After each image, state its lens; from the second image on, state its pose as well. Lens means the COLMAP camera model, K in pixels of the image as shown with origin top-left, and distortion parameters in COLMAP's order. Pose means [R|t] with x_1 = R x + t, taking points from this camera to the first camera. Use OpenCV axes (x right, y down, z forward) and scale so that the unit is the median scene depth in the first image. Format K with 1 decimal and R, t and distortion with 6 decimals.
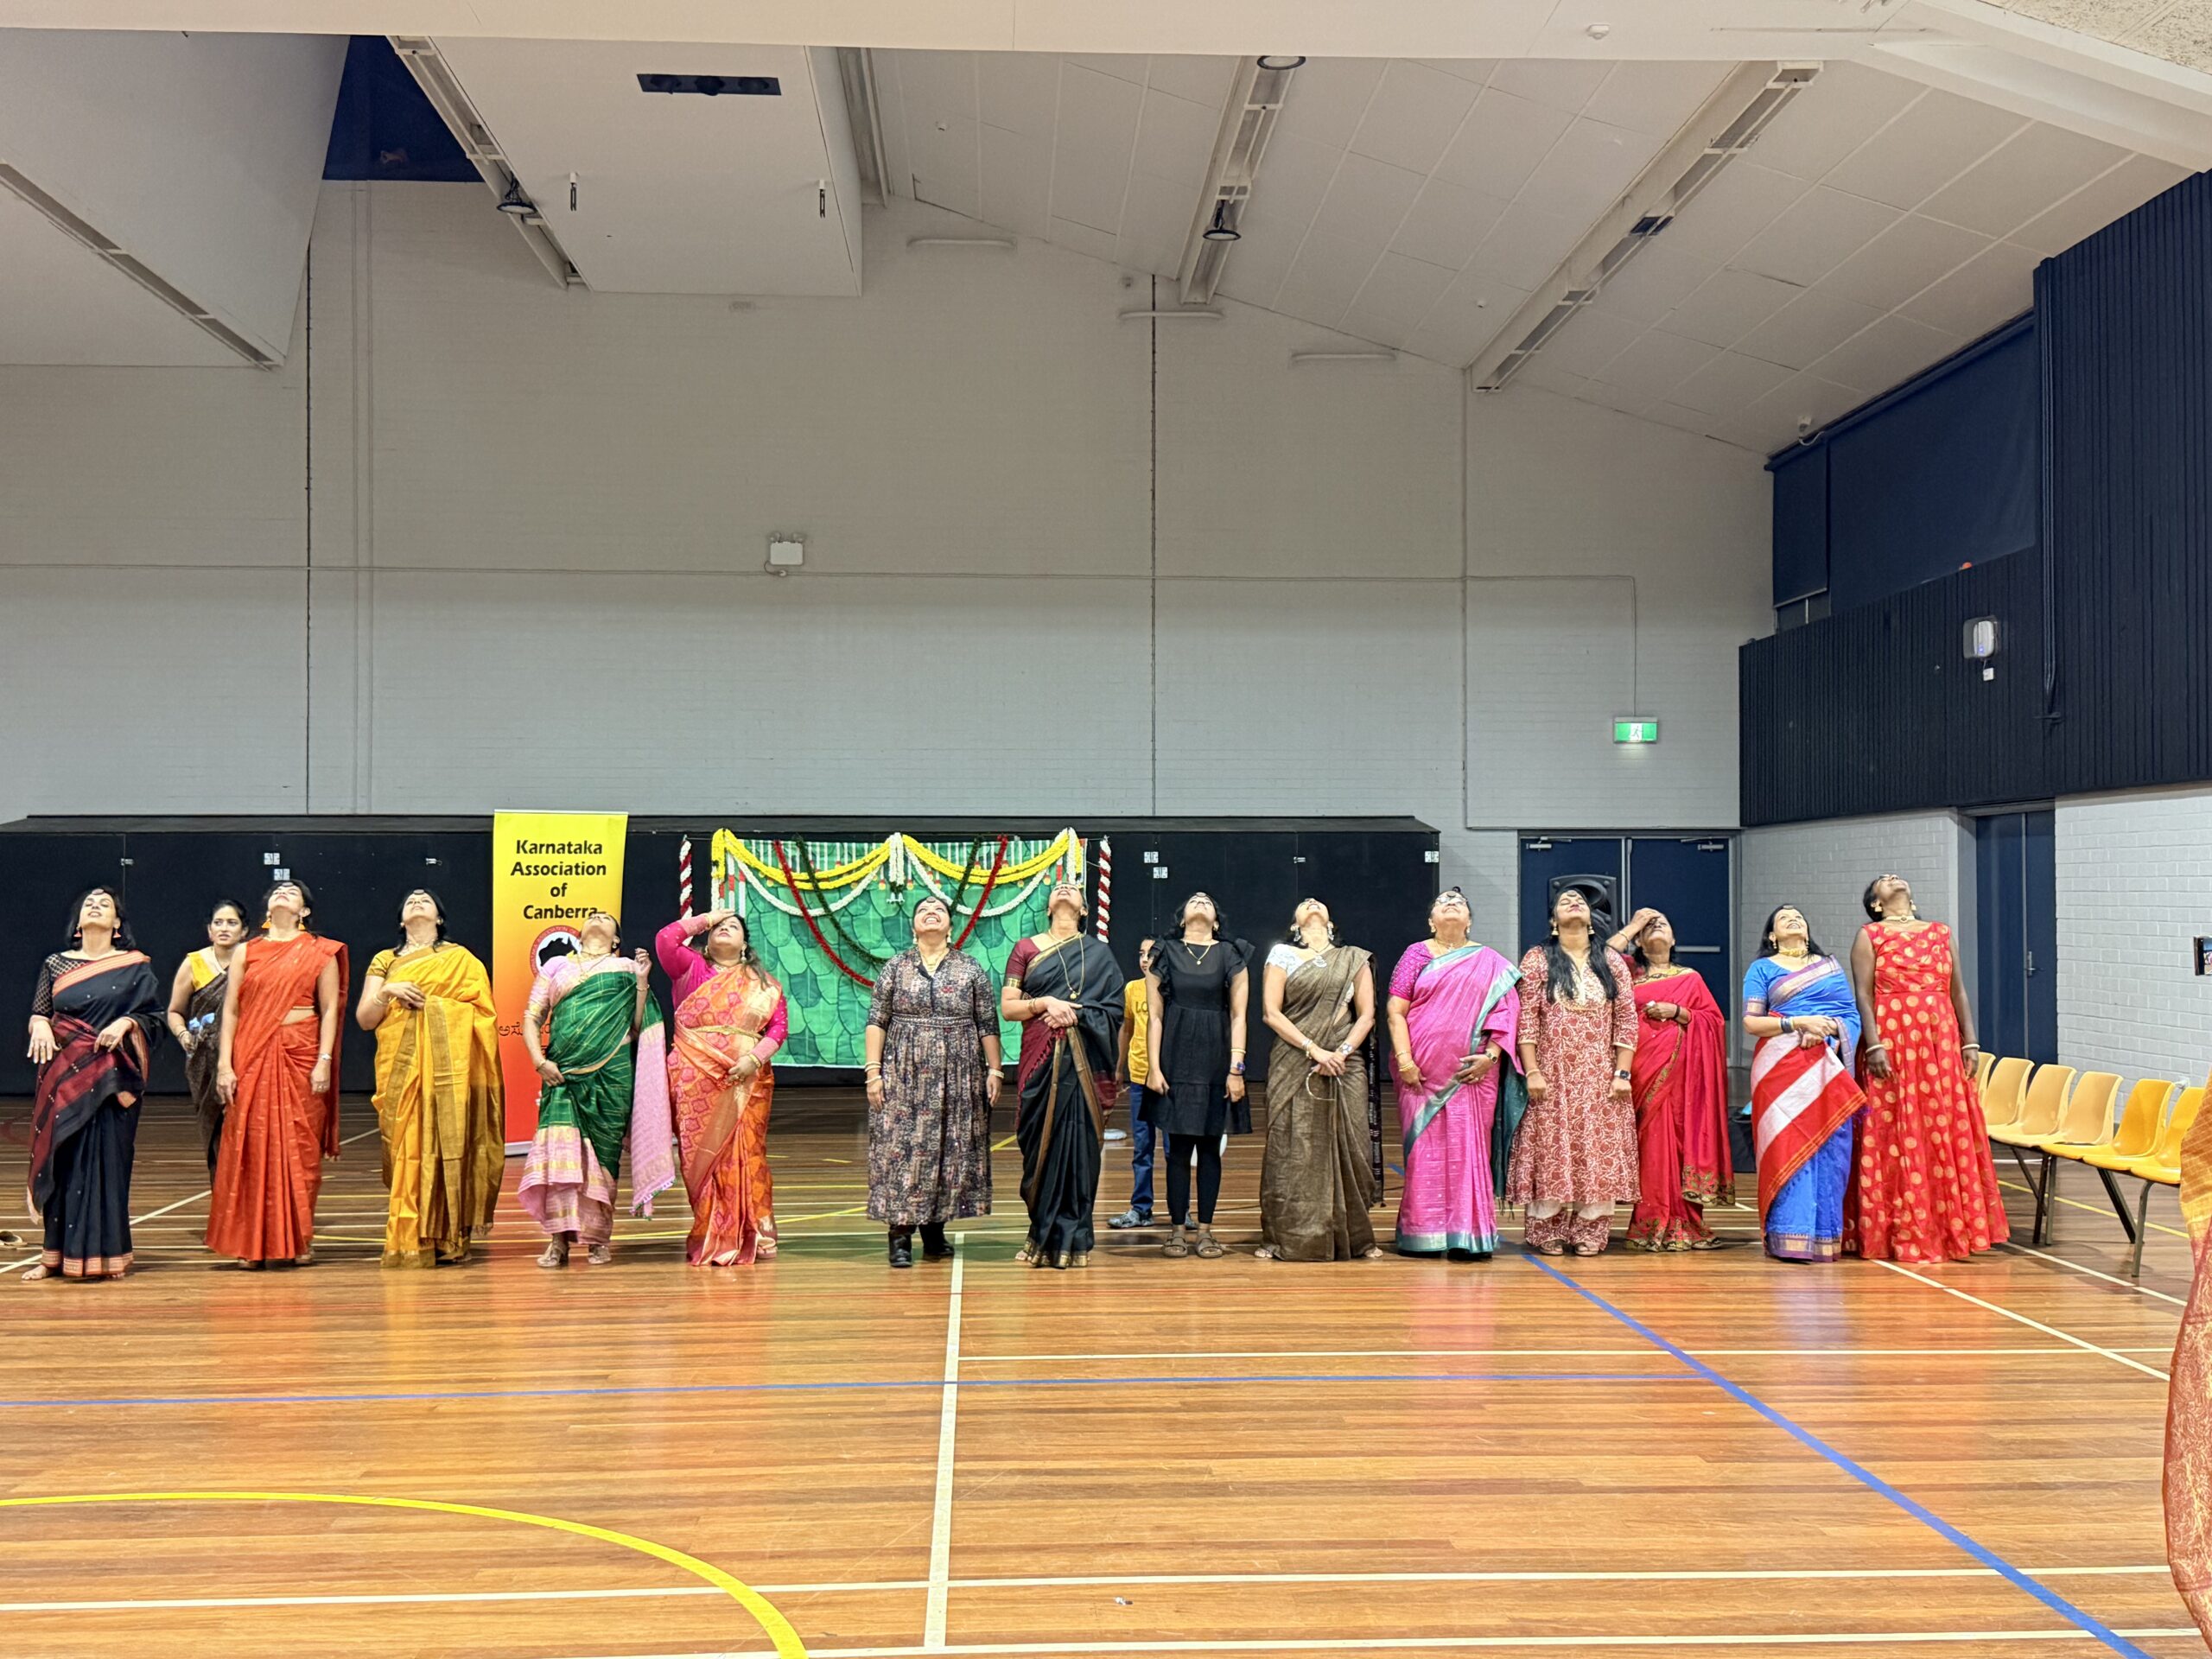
lens RADIAL K [[2364.6, 0, 1115.5], [0, 2364.6, 842.0], [0, 0, 1]] dist [0.193252, -0.390104]
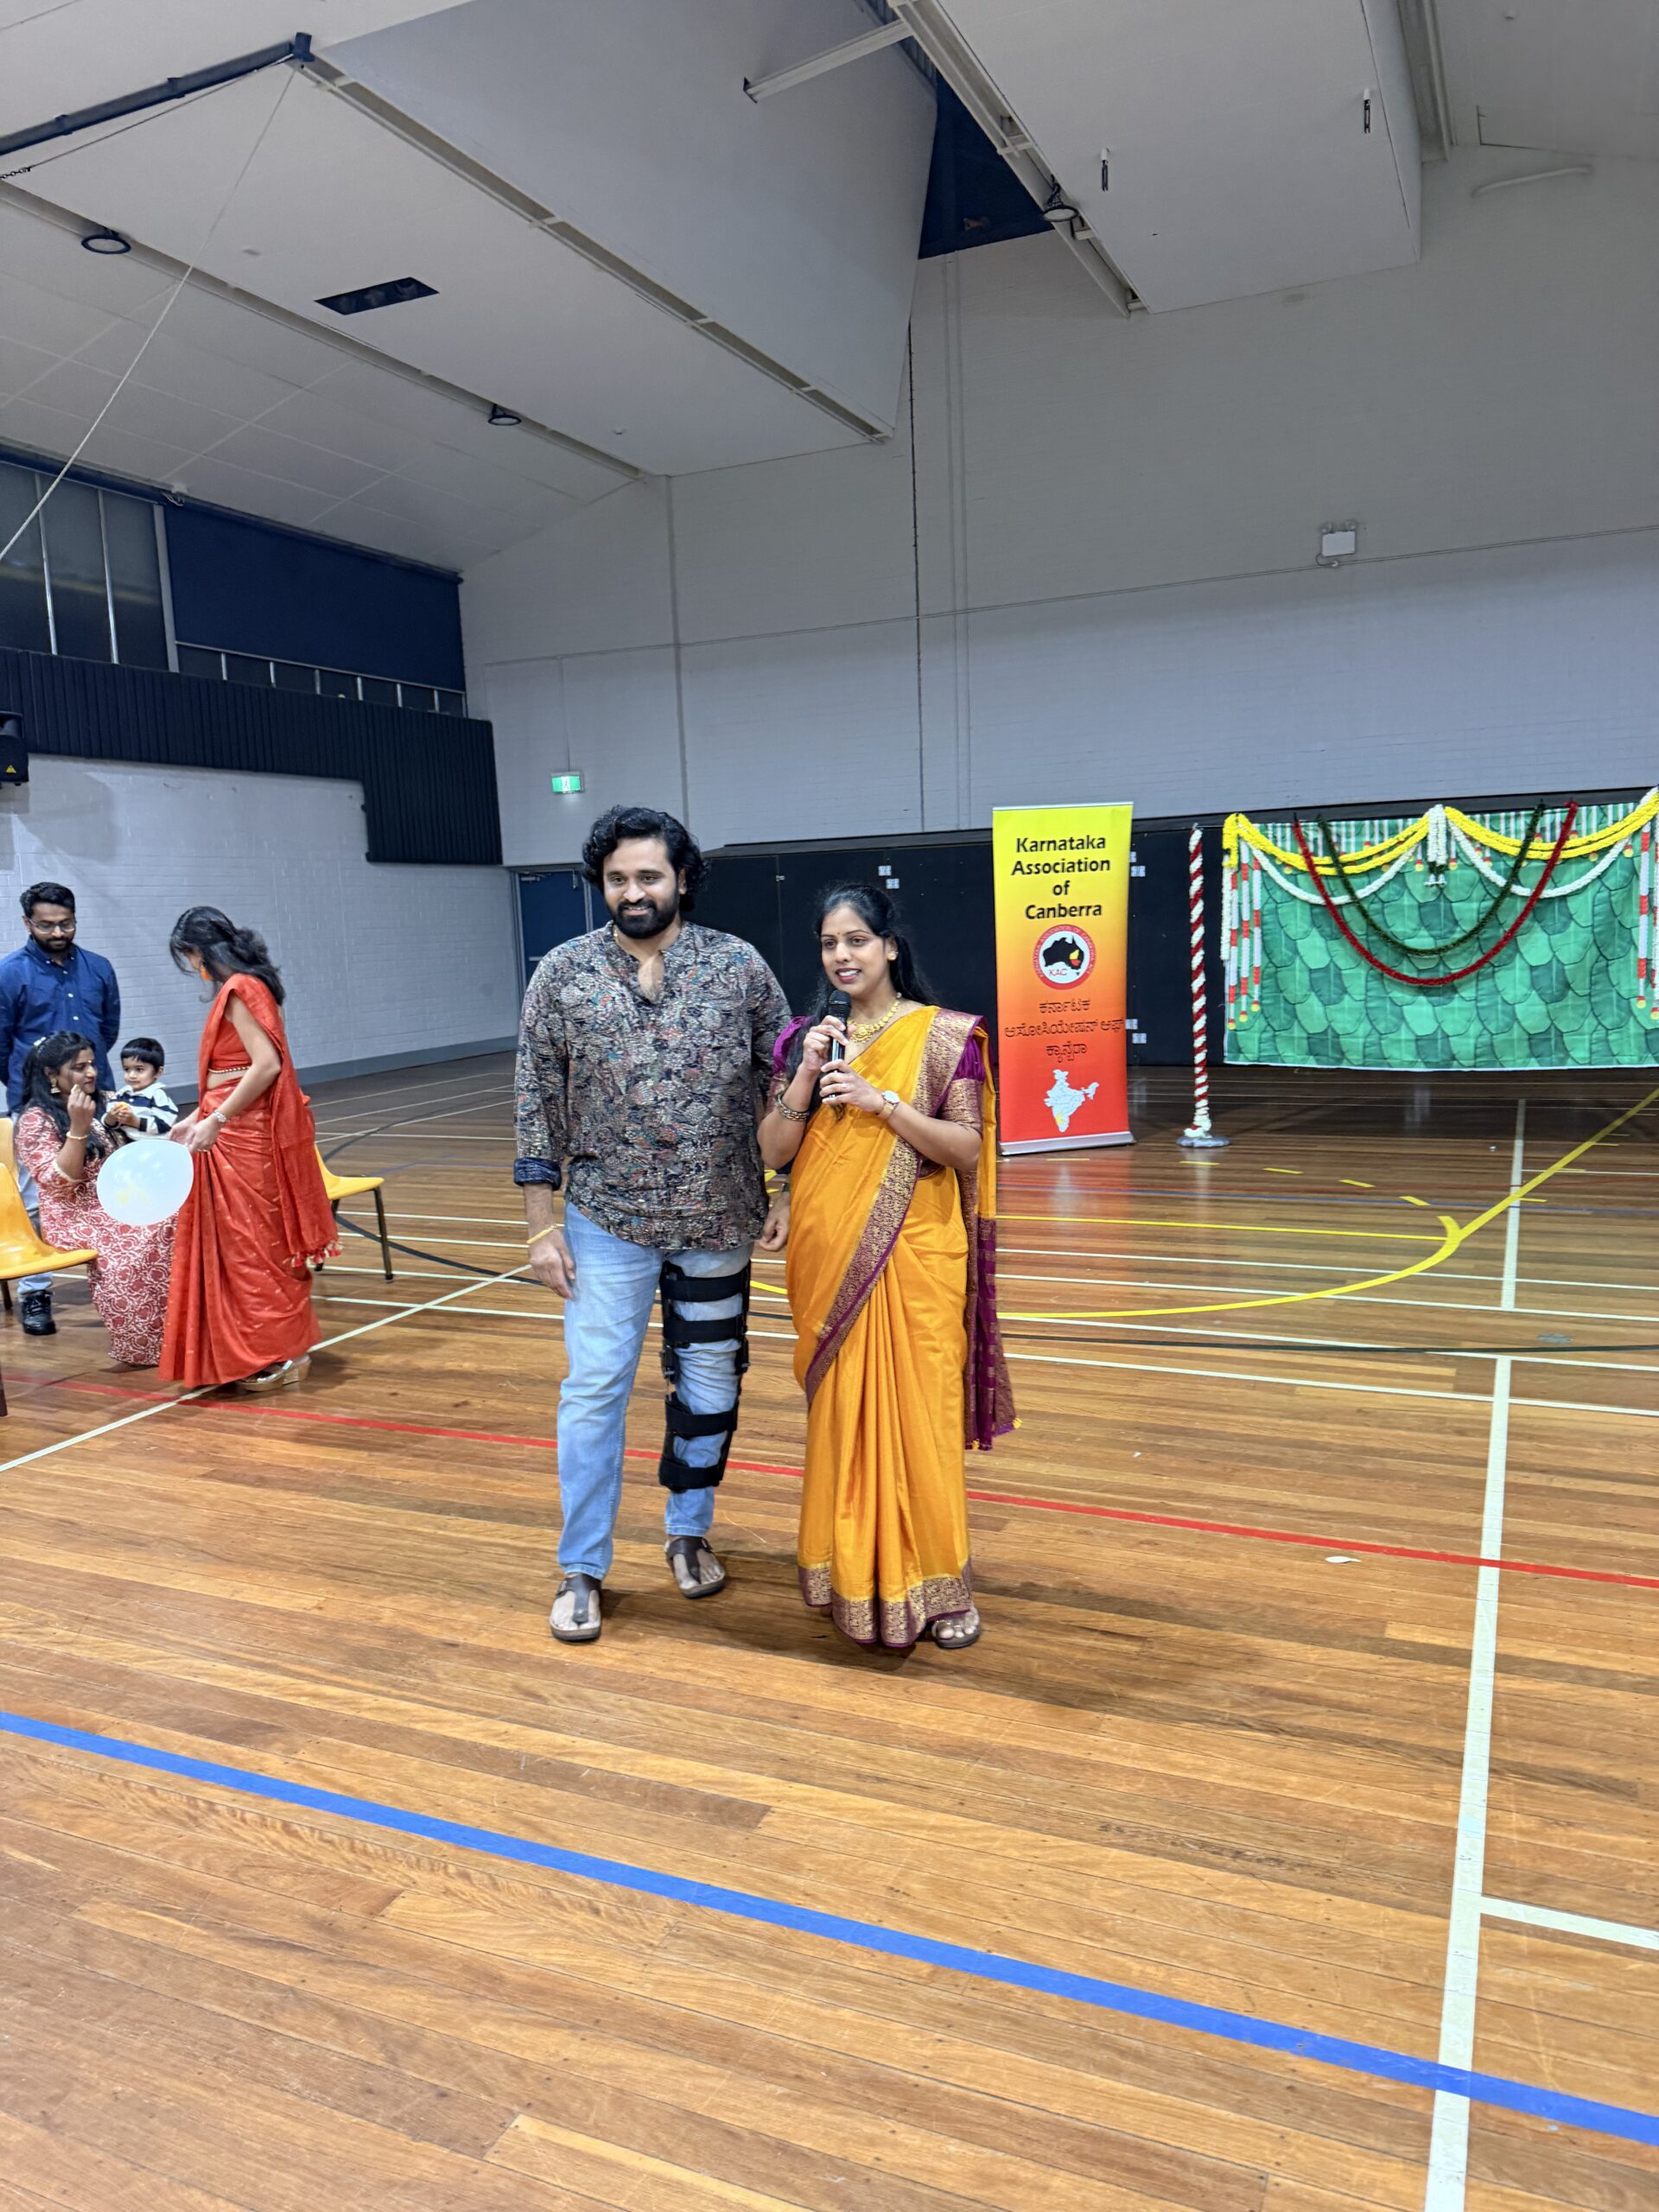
lens RADIAL K [[1552.0, 0, 838.7], [0, 1552.0, 1097.0], [0, 0, 1]] dist [0.049907, -0.059488]
pose [[0.889056, 0.022924, -0.457224, -0.022305], [0.047889, 0.988609, 0.142684, 0.009705], [0.455287, -0.148750, 0.877831, 0.375719]]
